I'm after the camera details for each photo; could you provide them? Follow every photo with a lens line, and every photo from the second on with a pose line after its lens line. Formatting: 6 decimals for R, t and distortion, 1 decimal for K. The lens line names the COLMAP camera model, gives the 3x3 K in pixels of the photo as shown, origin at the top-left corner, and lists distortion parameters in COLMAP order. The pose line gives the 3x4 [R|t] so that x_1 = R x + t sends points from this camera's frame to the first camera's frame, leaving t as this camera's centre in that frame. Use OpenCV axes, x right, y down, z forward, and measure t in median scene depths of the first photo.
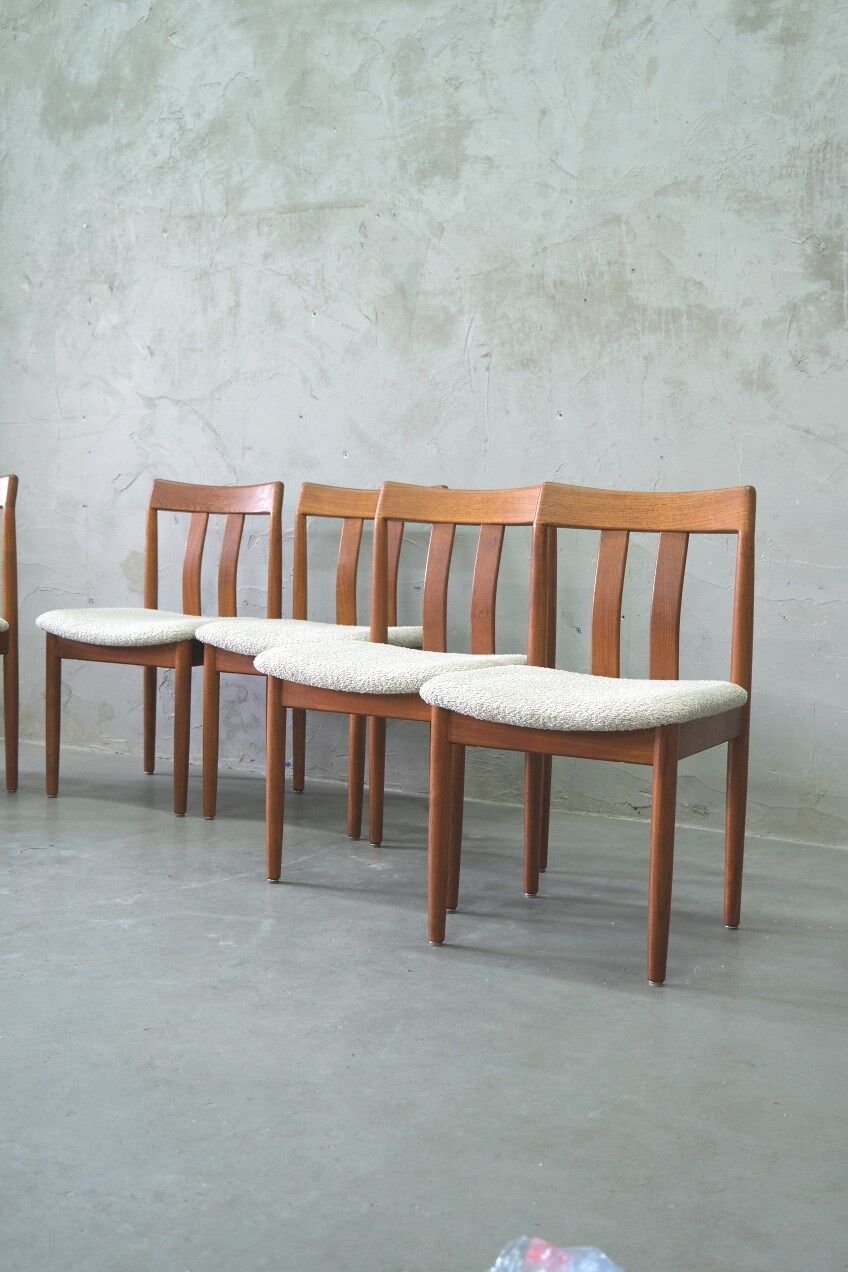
lens RADIAL K [[1493.9, 0, 444.6], [0, 1493.9, 635.0], [0, 0, 1]] dist [0.007861, 0.000000]
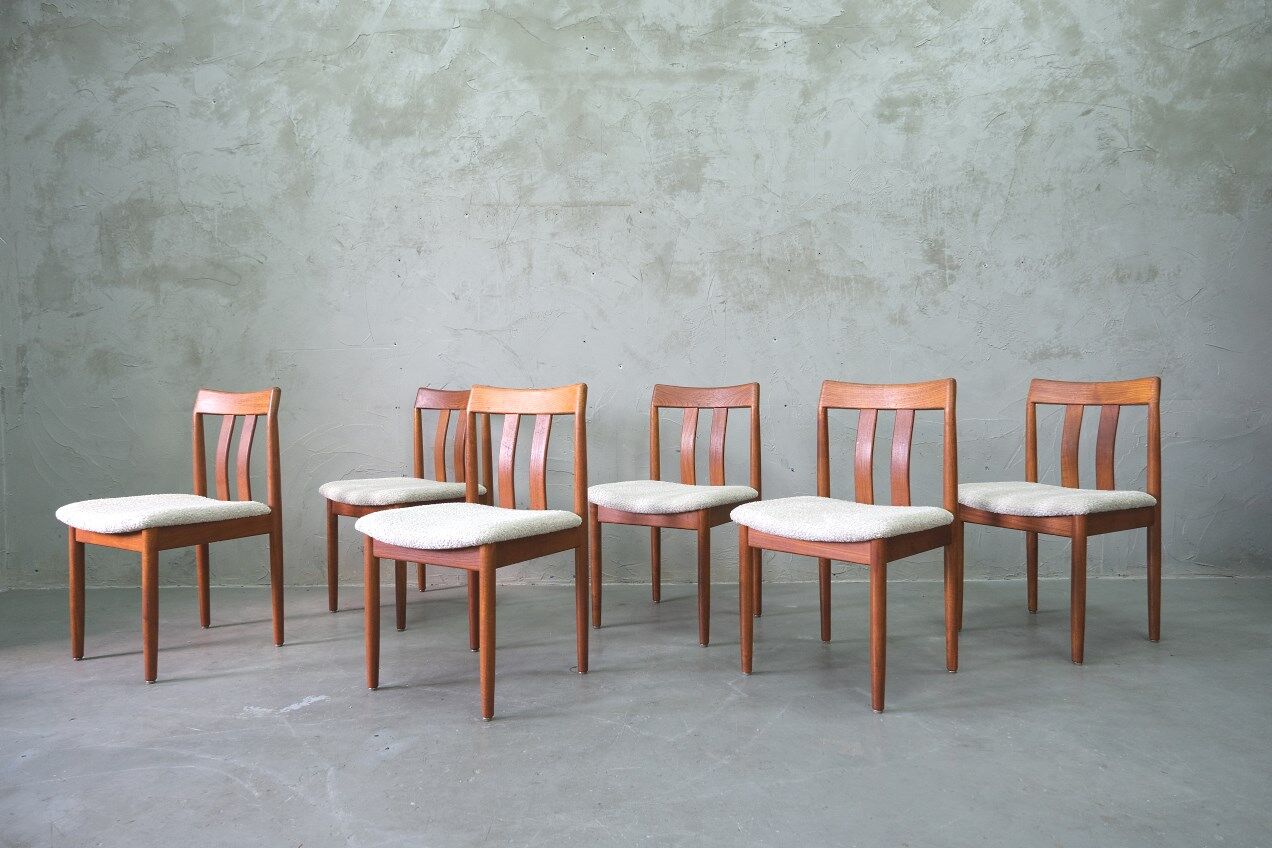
lens RADIAL K [[850.7, 0, 633.1], [0, 850.7, 416.6], [0, 0, 1]] dist [-0.017611, 0.023884]
pose [[0.887038, -0.046127, 0.459387, -0.477630], [0.073174, 0.996466, -0.041238, -0.035008], [-0.455862, 0.070194, 0.887278, 0.244612]]
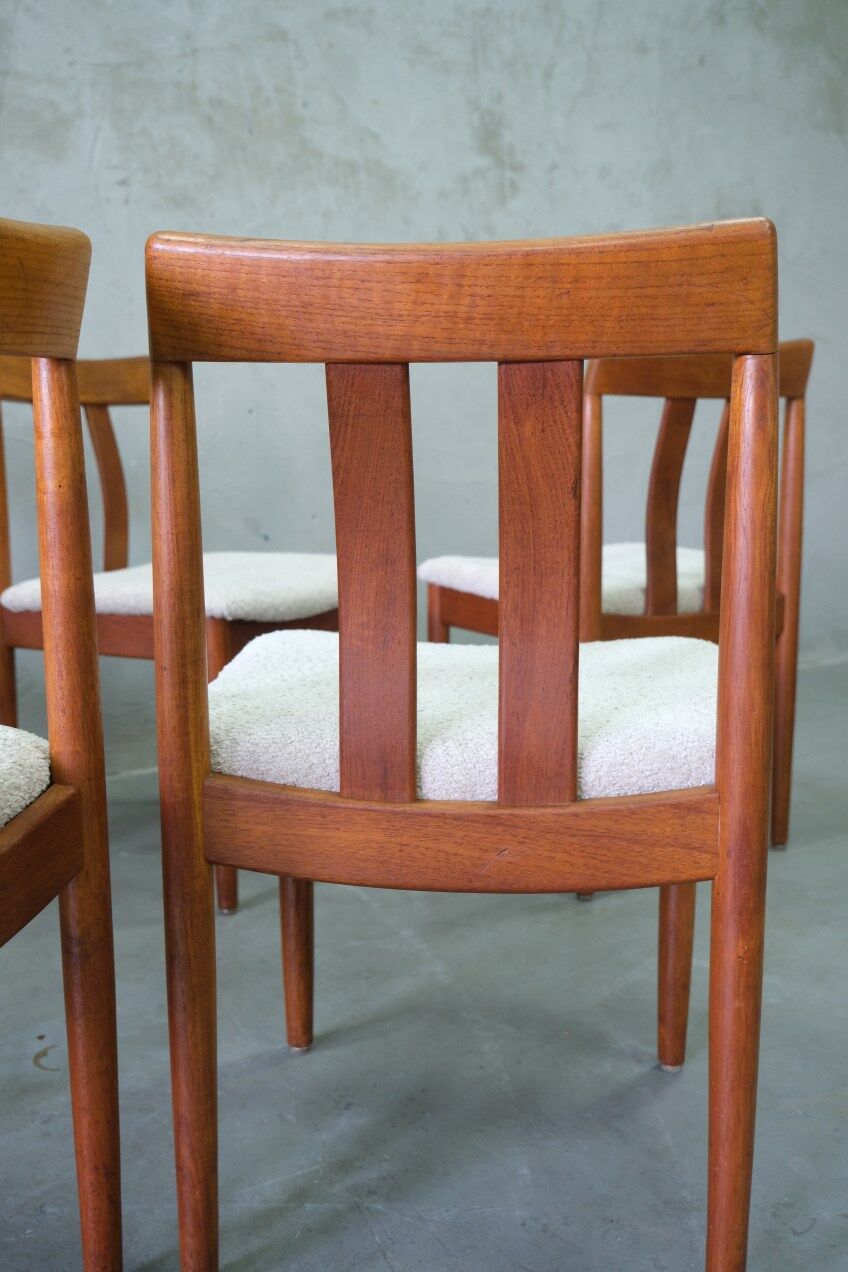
lens RADIAL K [[1233.5, 0, 422.2], [0, 1233.5, 628.8], [0, 0, 1]] dist [0.034254, 0.000000]
pose [[0.469033, -0.161879, 0.868218, -0.471252], [0.096695, 0.986561, 0.131706, -0.035194], [-0.877871, 0.022178, 0.478383, 0.575499]]
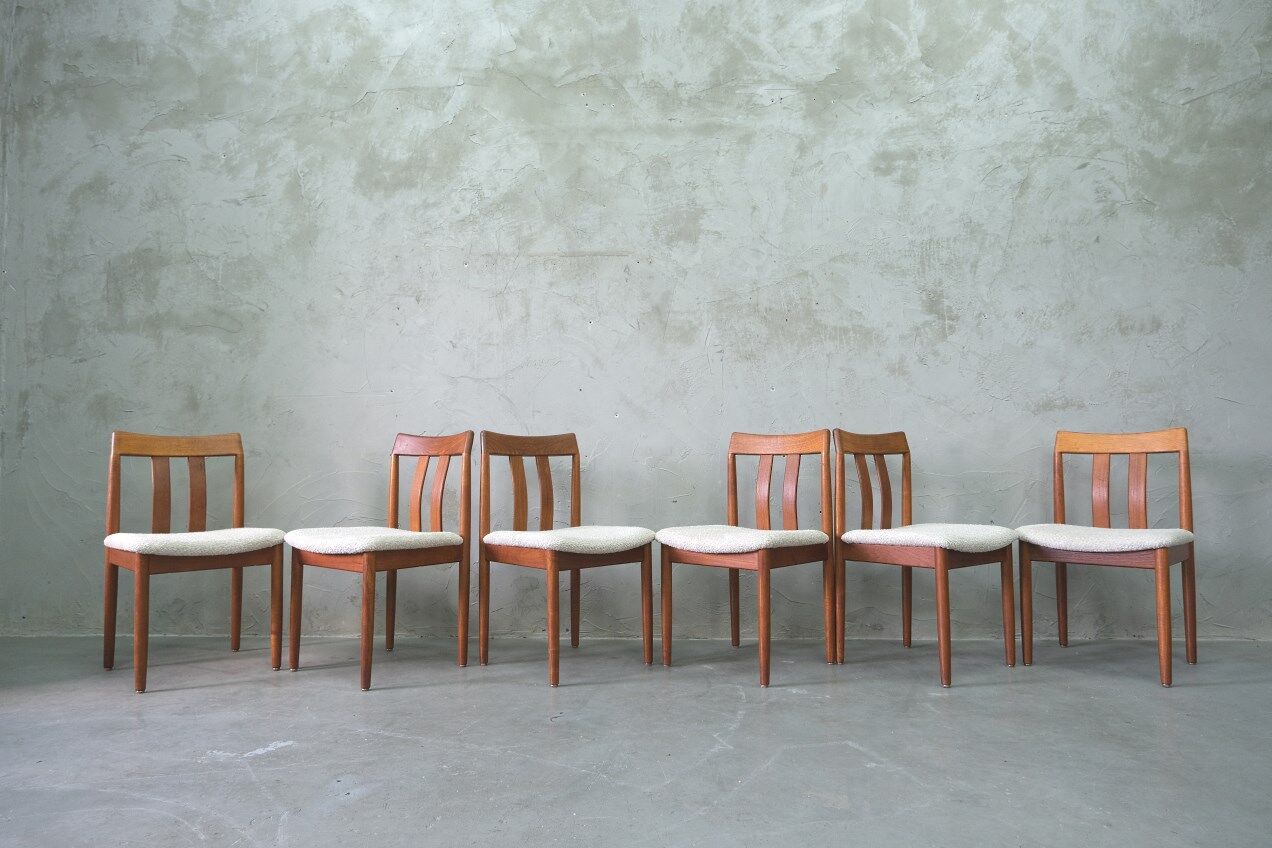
lens RADIAL K [[850.7, 0, 633.2], [0, 850.7, 417.2], [0, 0, 1]] dist [-0.017611, 0.023884]
pose [[0.896990, -0.001472, 0.442049, -0.452061], [0.063162, 0.990161, -0.124869, -0.011213], [-0.437515, 0.139927, 0.888257, 0.245654]]
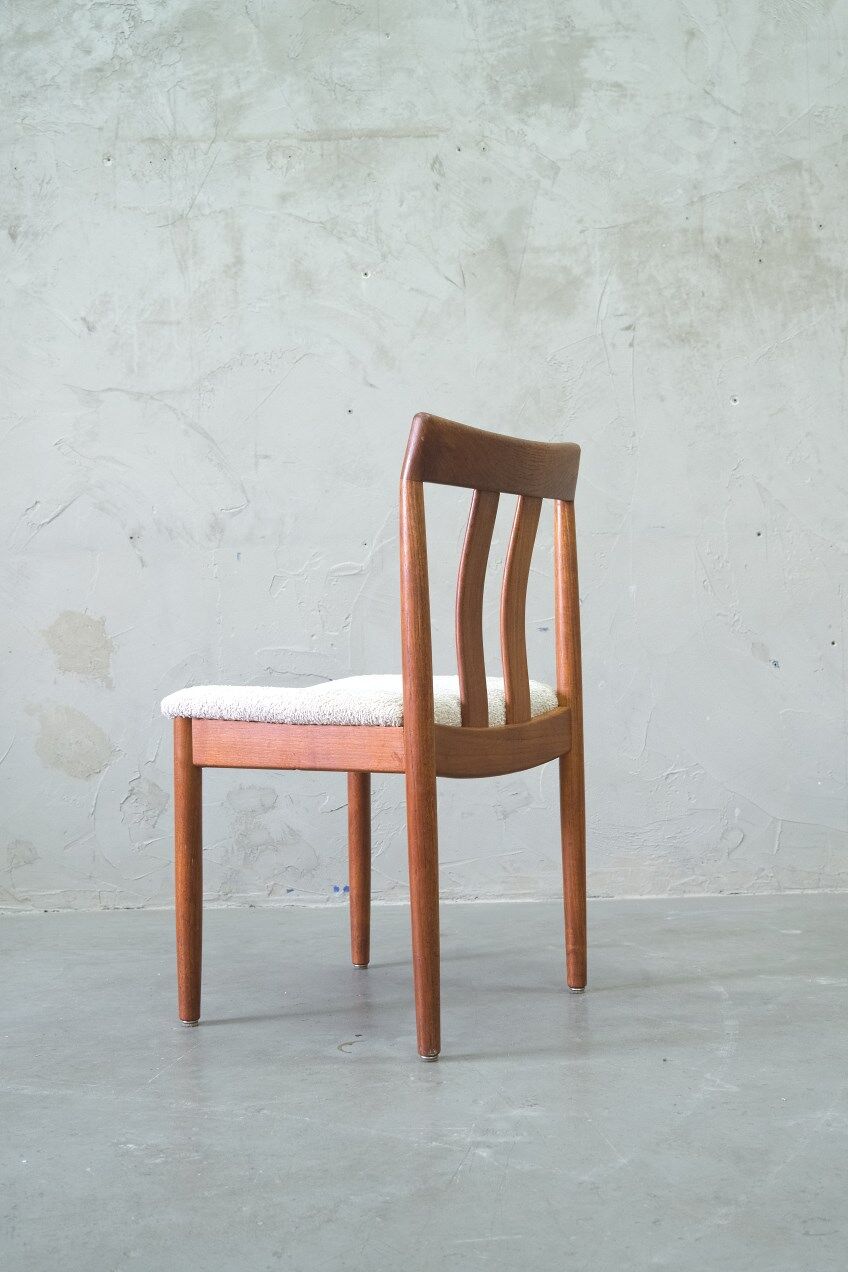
lens RADIAL K [[1508.2, 0, 430.8], [0, 1508.2, 641.5], [0, 0, 1]] dist [0.005919, 0.000000]
pose [[0.882615, -0.047330, 0.467708, -0.443979], [0.089734, 0.993587, -0.068791, 0.023547], [-0.461453, 0.102685, 0.881202, 0.358197]]
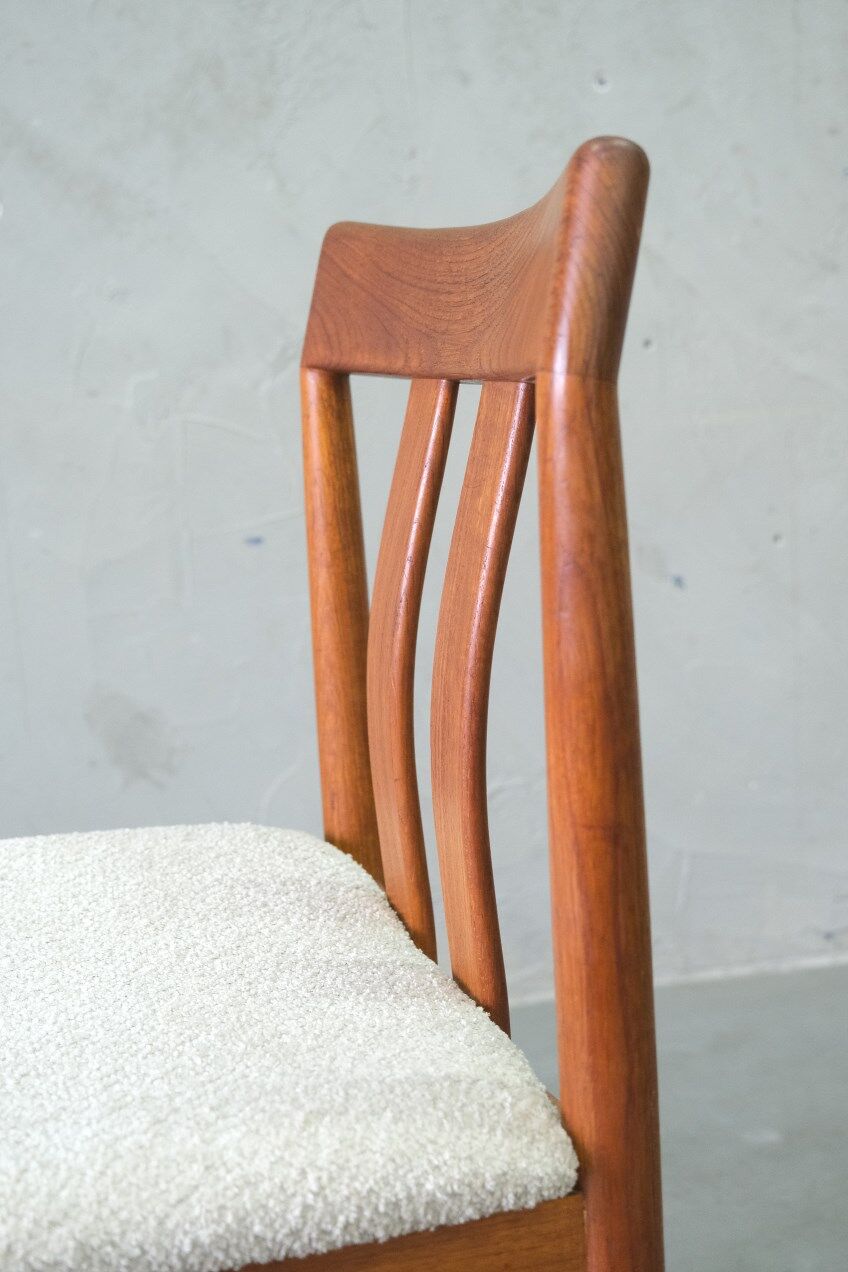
lens RADIAL K [[1722.0, 0, 432.6], [0, 1722.0, 641.2], [0, 0, 1]] dist [0.056385, 0.000000]
pose [[0.769129, -0.177750, 0.613877, -0.277668], [0.130895, 0.983994, 0.120919, -0.055946], [-0.625545, -0.012649, 0.780086, 0.629957]]
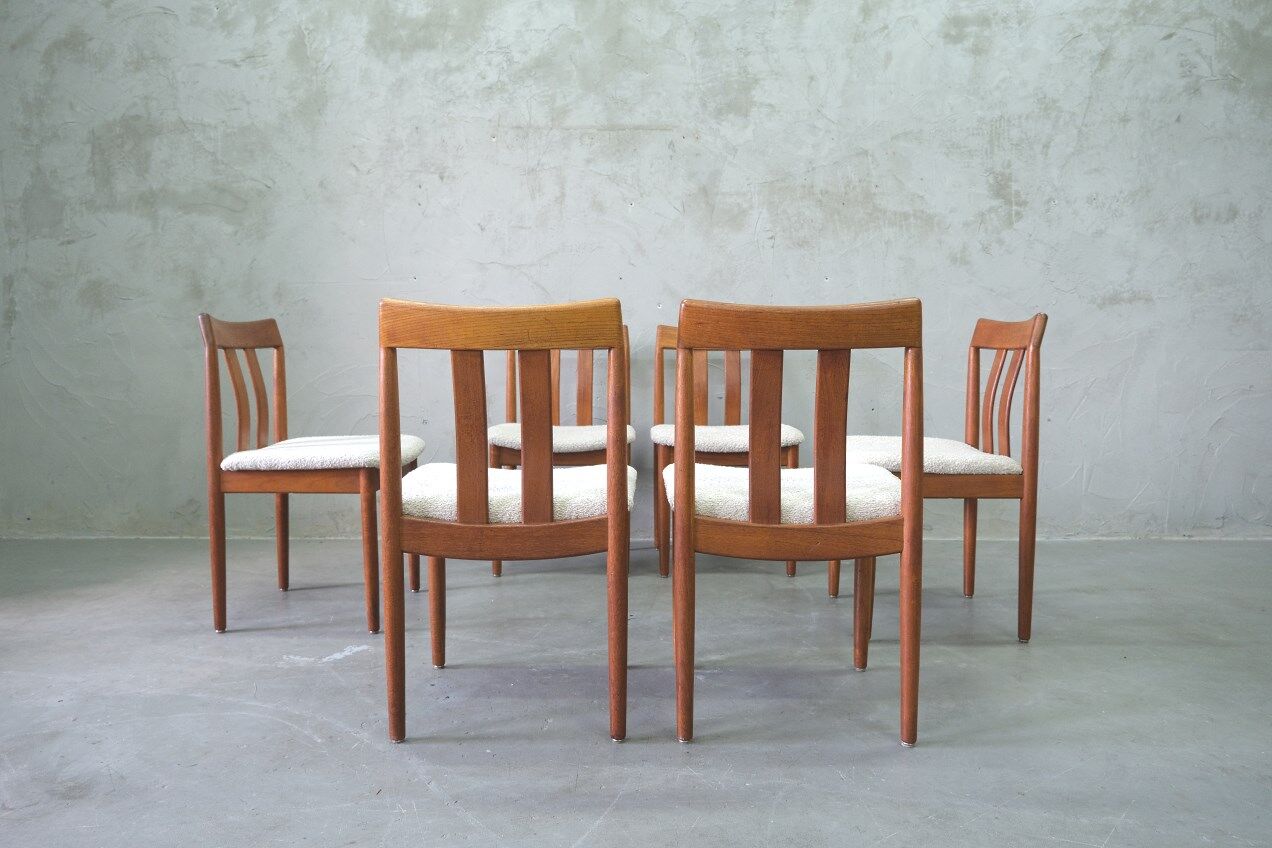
lens RADIAL K [[911.2, 0, 630.7], [0, 911.2, 416.6], [0, 0, 1]] dist [-0.017001, 0.008929]
pose [[0.882351, -0.055305, 0.467331, -0.521956], [0.061215, 0.998121, 0.002540, -0.021479], [-0.466593, 0.026366, 0.884079, 0.272340]]
